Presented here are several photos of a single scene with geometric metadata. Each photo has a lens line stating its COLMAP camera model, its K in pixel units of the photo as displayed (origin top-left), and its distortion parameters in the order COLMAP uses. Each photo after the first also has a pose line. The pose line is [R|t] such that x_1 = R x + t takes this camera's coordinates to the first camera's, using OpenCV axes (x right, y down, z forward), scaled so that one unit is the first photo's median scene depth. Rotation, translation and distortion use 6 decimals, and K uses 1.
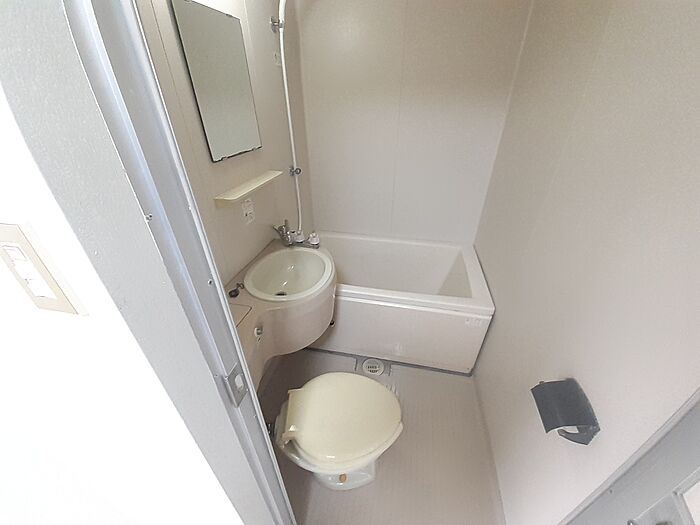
lens RADIAL K [[275.9, 0, 351.9], [0, 275.9, 266.1], [0, 0, 1]] dist [-0.003833, -0.006047]
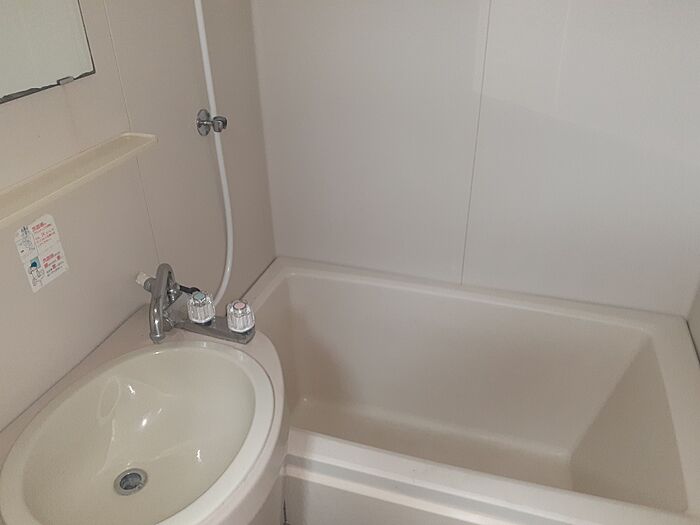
lens RADIAL K [[557.6, 0, 349.5], [0, 557.6, 262.4], [0, 0, 1]] dist [0.028381, -0.033971]
pose [[0.995688, 0.038644, -0.084328, 0.068356], [-0.040334, 0.999016, -0.018433, -0.165998], [0.083532, 0.021755, 0.996268, 0.278350]]
